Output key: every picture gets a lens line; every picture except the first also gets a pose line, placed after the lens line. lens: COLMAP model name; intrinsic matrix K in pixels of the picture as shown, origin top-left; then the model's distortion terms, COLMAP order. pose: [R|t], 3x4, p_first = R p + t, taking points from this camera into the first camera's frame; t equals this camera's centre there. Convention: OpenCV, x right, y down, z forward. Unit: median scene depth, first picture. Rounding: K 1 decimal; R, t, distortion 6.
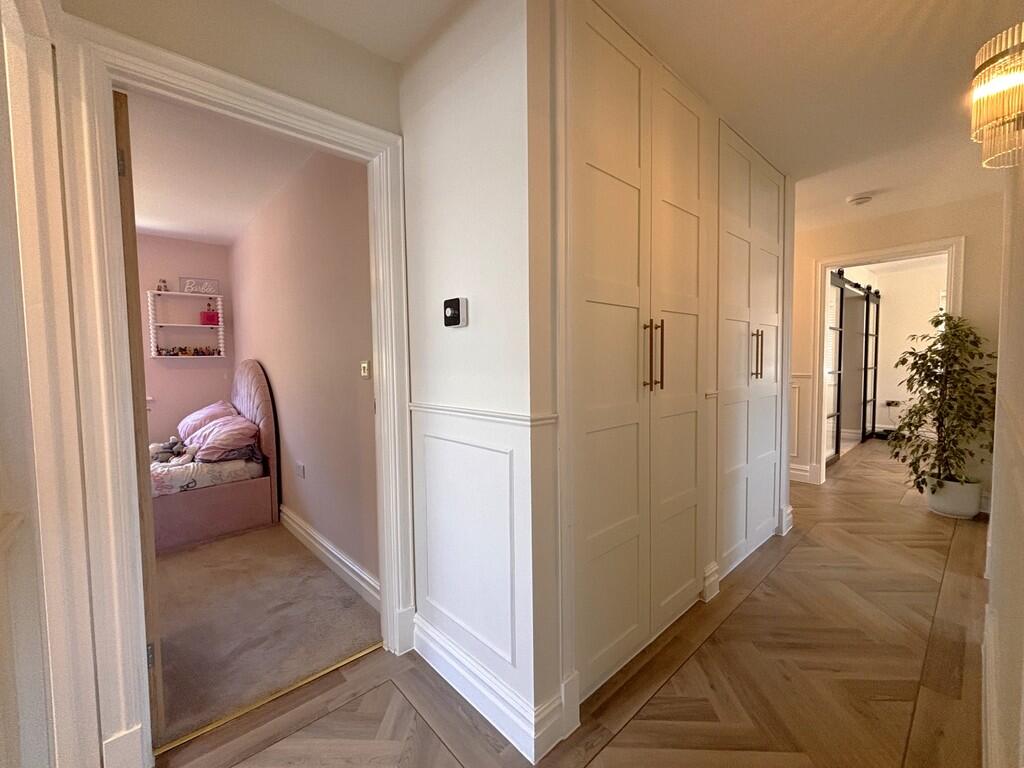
lens RADIAL K [[418.4, 0, 513.8], [0, 418.4, 382.0], [0, 0, 1]] dist [0.002795, 0.000192]
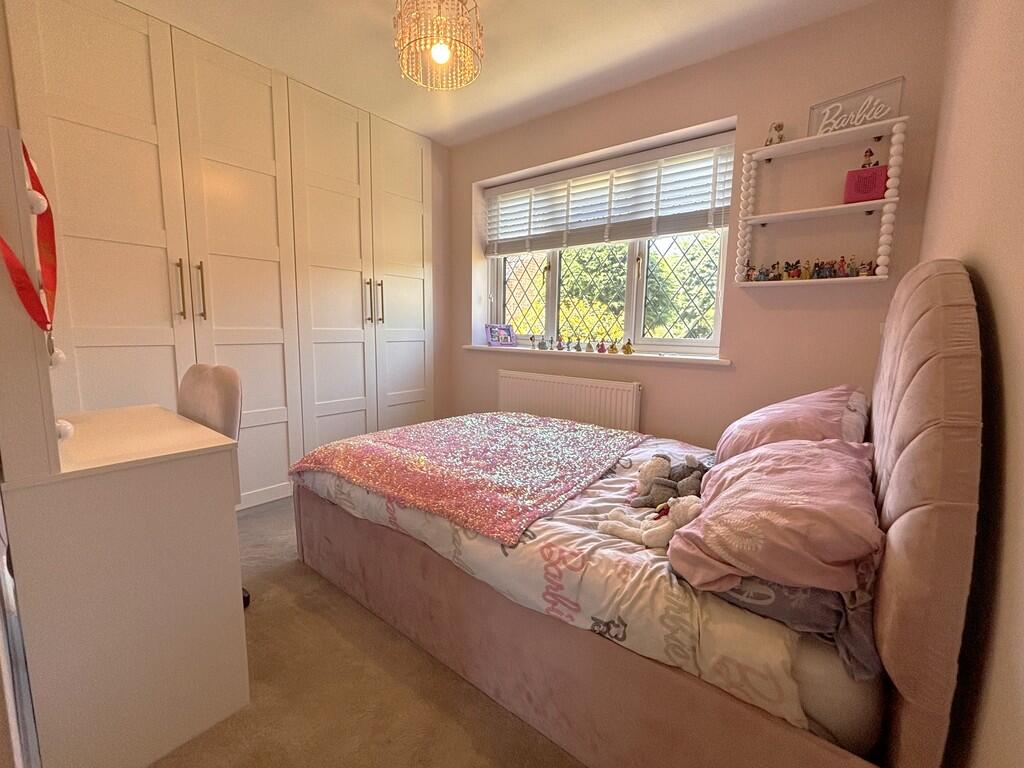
lens RADIAL K [[418.4, 0, 513.8], [0, 418.4, 382.0], [0, 0, 1]] dist [0.002795, 0.000192]
pose [[0.143018, 0.152489, -0.977902, -0.353410], [-0.060820, 0.987546, 0.145098, 0.002814], [0.987850, 0.038724, 0.150511, 0.631570]]
